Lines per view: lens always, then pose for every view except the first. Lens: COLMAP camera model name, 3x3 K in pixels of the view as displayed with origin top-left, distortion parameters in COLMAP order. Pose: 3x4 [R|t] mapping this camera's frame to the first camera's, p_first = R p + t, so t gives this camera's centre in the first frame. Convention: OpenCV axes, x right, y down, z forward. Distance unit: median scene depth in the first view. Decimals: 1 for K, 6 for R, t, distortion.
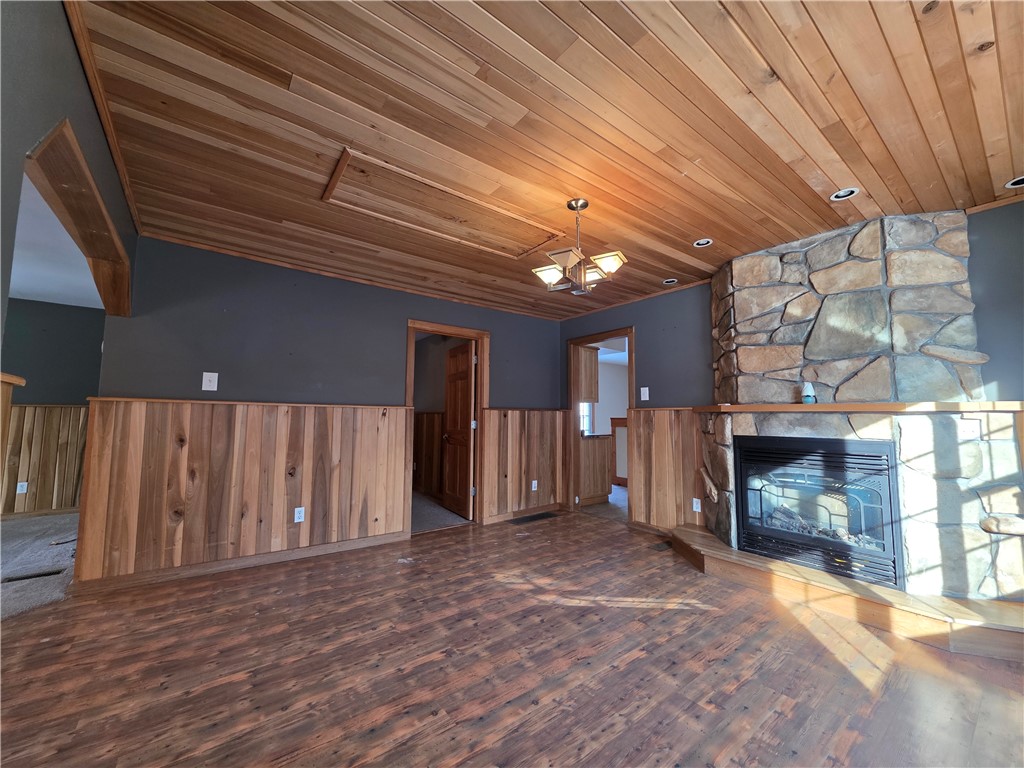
lens RADIAL K [[405.0, 0, 513.4], [0, 405.0, 385.1], [0, 0, 1]] dist [0.000872, -0.000007]
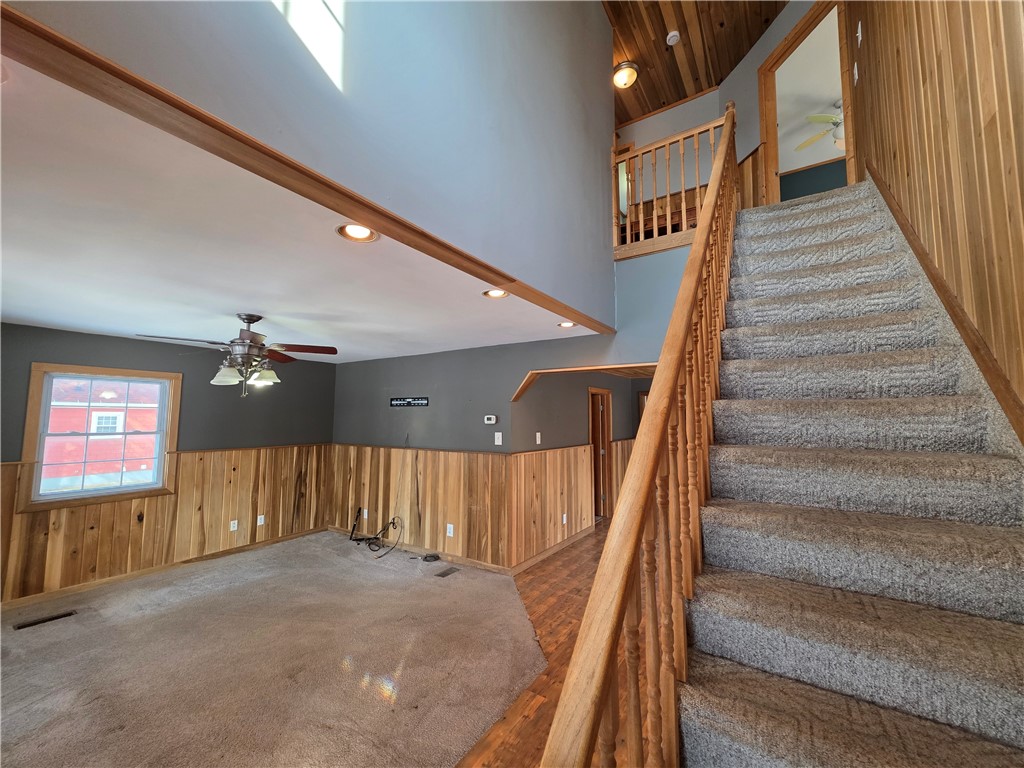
lens RADIAL K [[405.0, 0, 513.4], [0, 405.0, 385.1], [0, 0, 1]] dist [0.000872, -0.000007]
pose [[0.945809, 0.021287, 0.324024, -1.390170], [-0.022286, 0.999751, -0.000629, -0.218084], [-0.323957, -0.006626, 0.946049, -0.473754]]
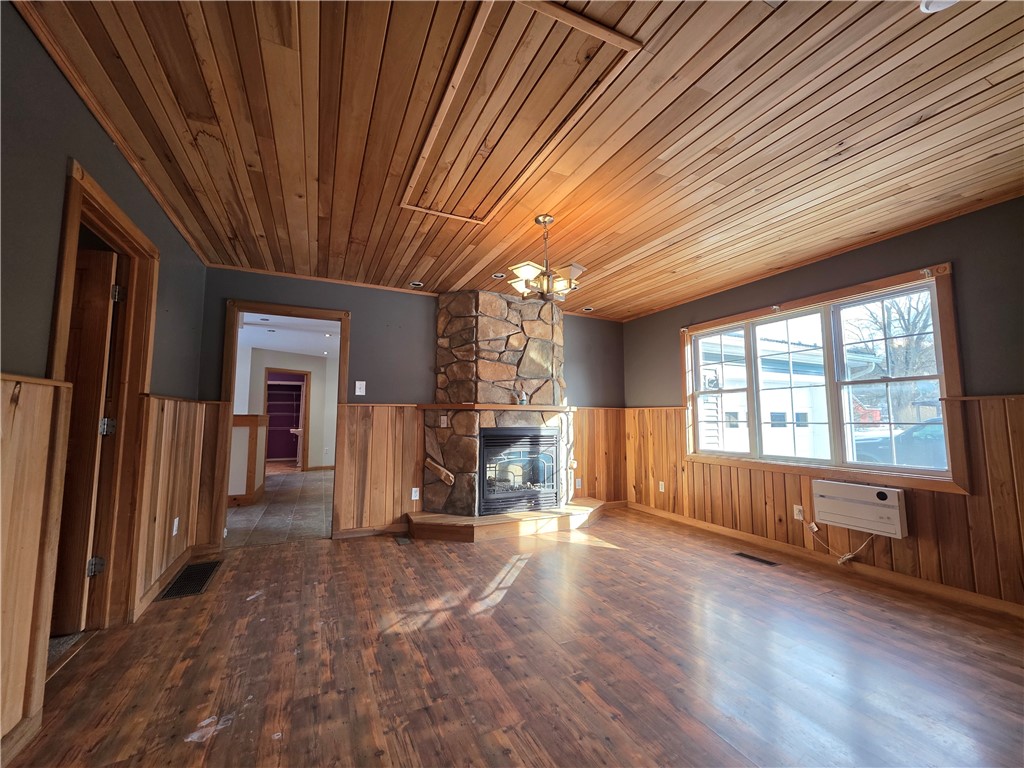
lens RADIAL K [[405.0, 0, 513.4], [0, 405.0, 385.1], [0, 0, 1]] dist [0.000872, -0.000007]
pose [[0.210378, 0.075321, 0.974714, -0.728142], [-0.080109, 0.995003, -0.059598, 0.060447], [-0.974332, -0.065545, 0.215361, 0.660464]]
